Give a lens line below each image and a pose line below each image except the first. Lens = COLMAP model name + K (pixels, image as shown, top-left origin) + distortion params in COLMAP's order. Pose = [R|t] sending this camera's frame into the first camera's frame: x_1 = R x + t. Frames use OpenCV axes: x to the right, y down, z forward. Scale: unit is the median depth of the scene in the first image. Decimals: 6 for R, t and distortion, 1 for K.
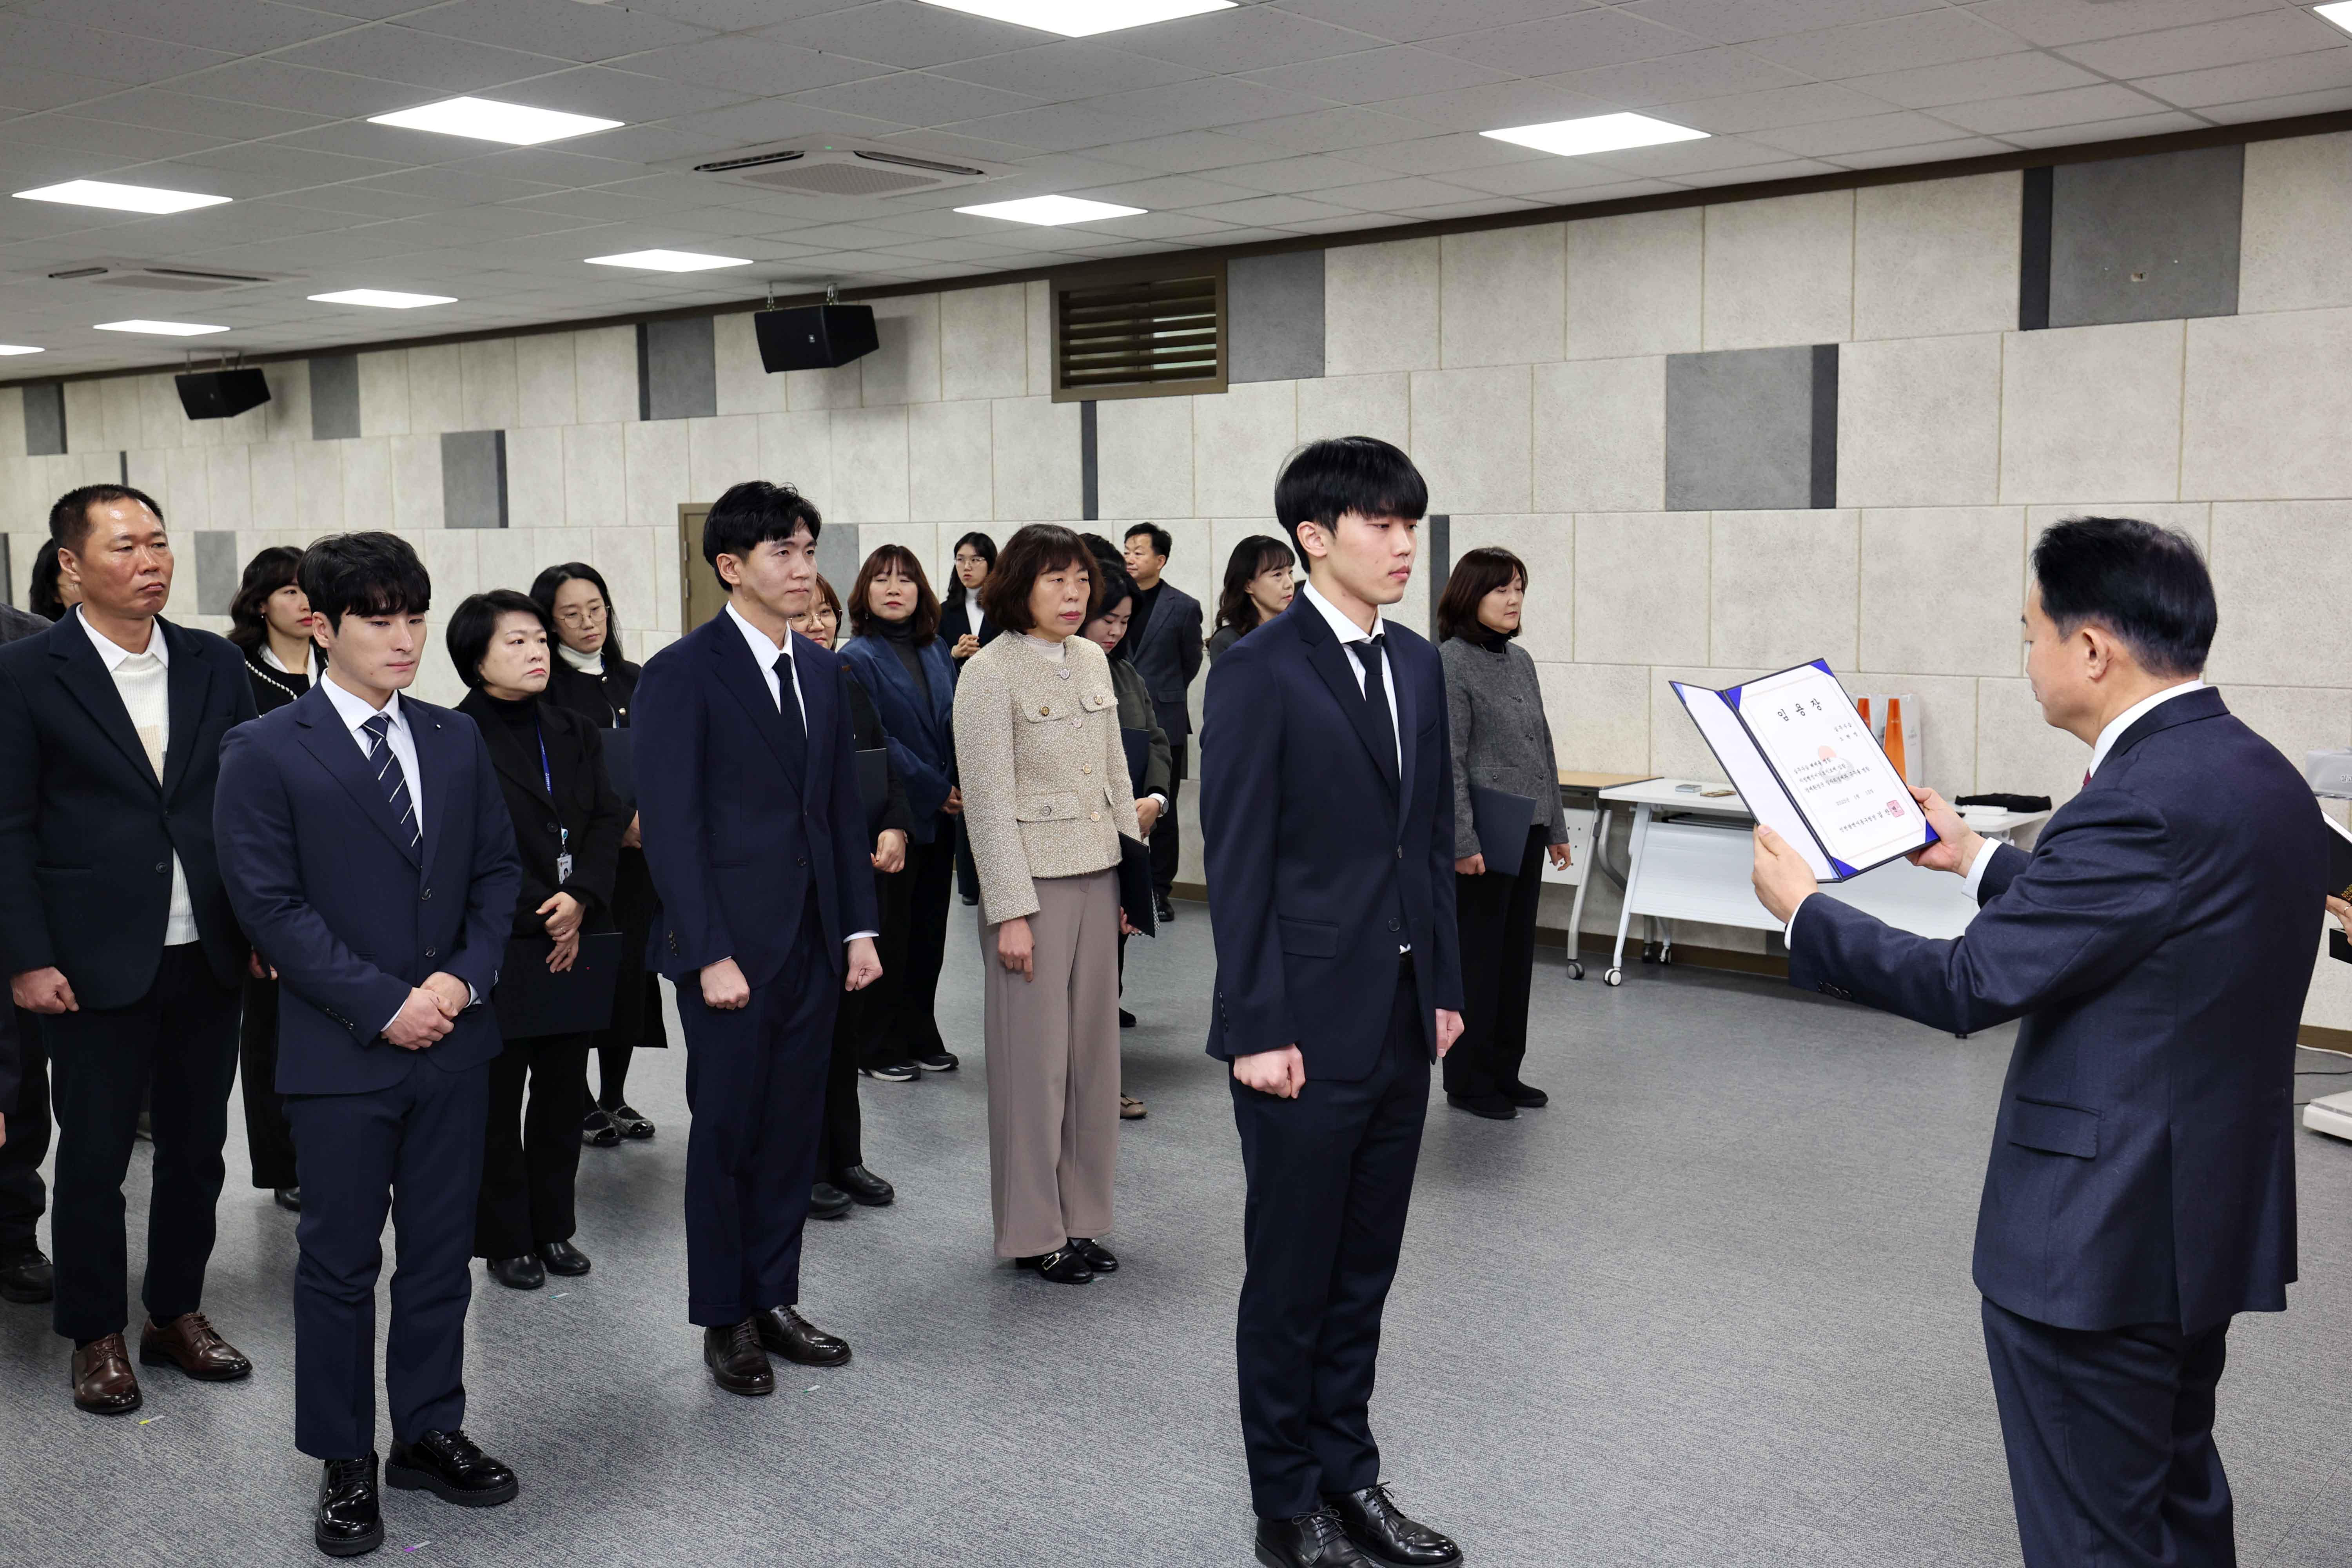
lens RADIAL K [[2152.4, 0, 1133.6], [0, 2152.4, 786.3], [0, 0, 1]] dist [0.020212, 0.064482]
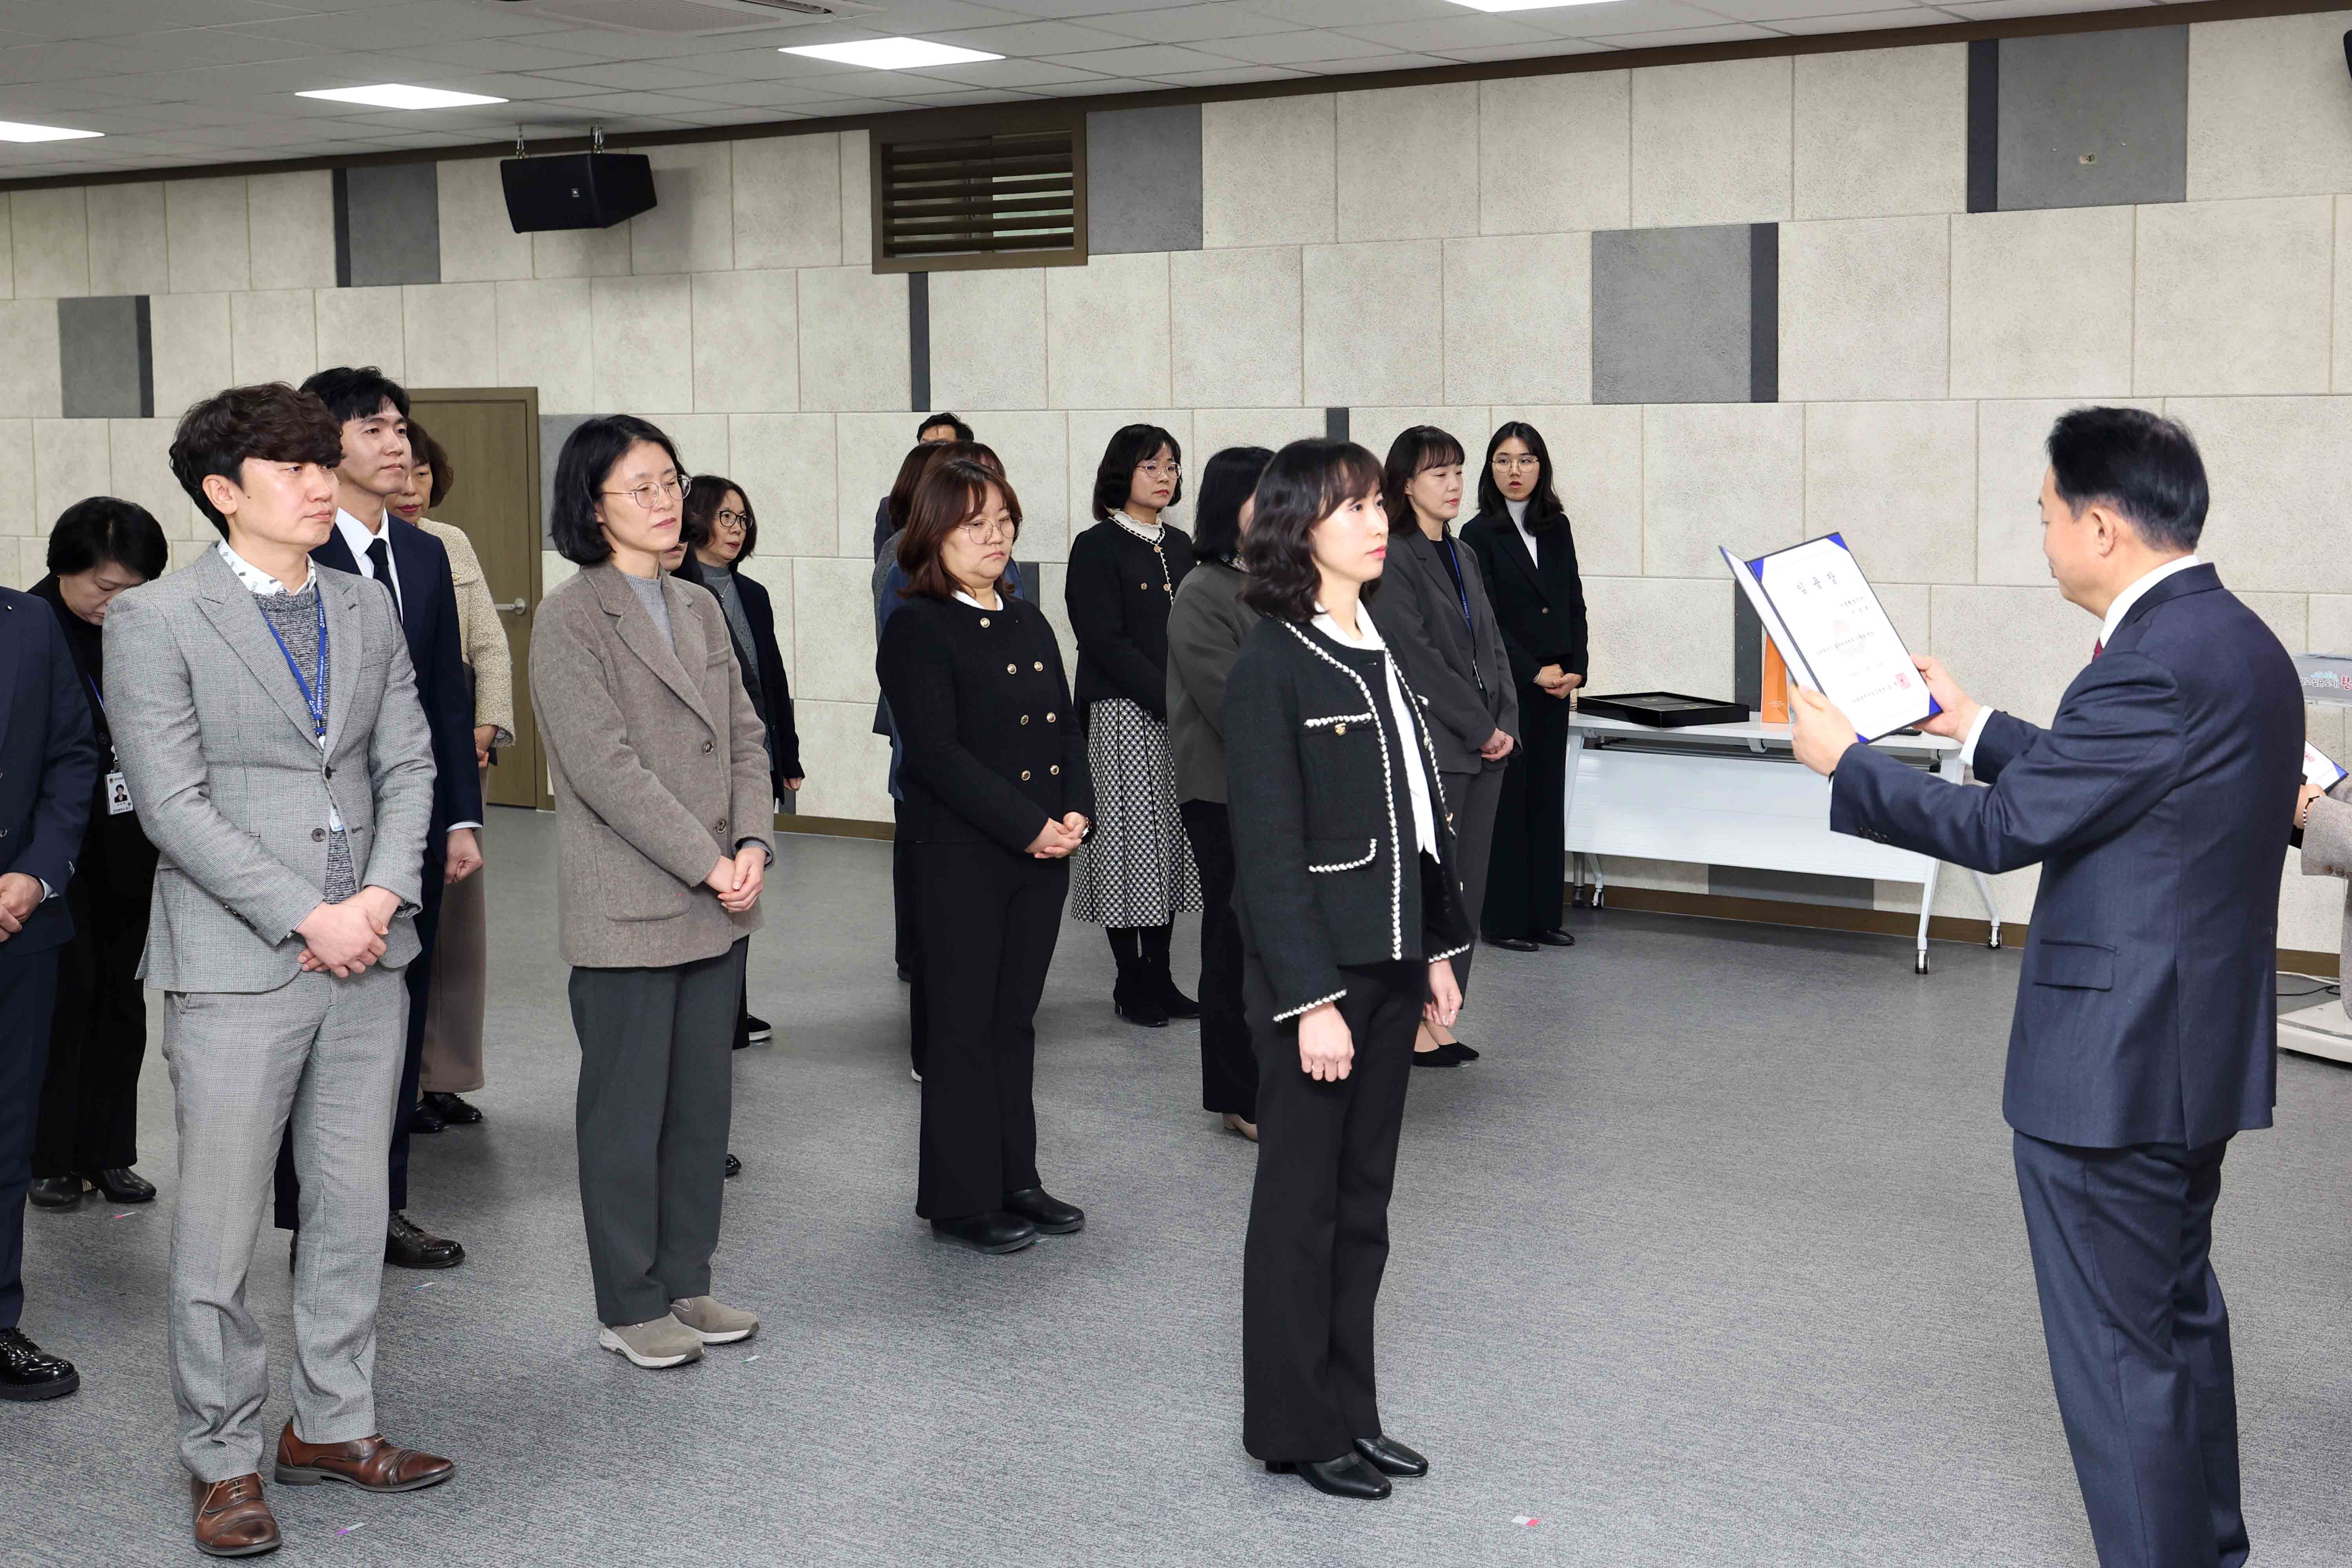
lens RADIAL K [[2810.9, 0, 1188.2], [0, 2810.9, 710.6], [0, 0, 1]] dist [0.043738, 0.043813]
pose [[0.990223, -0.010010, 0.139134, -0.089058], [0.012700, 0.999749, -0.018459, 0.020755], [-0.138915, 0.020045, 0.990101, -0.143777]]
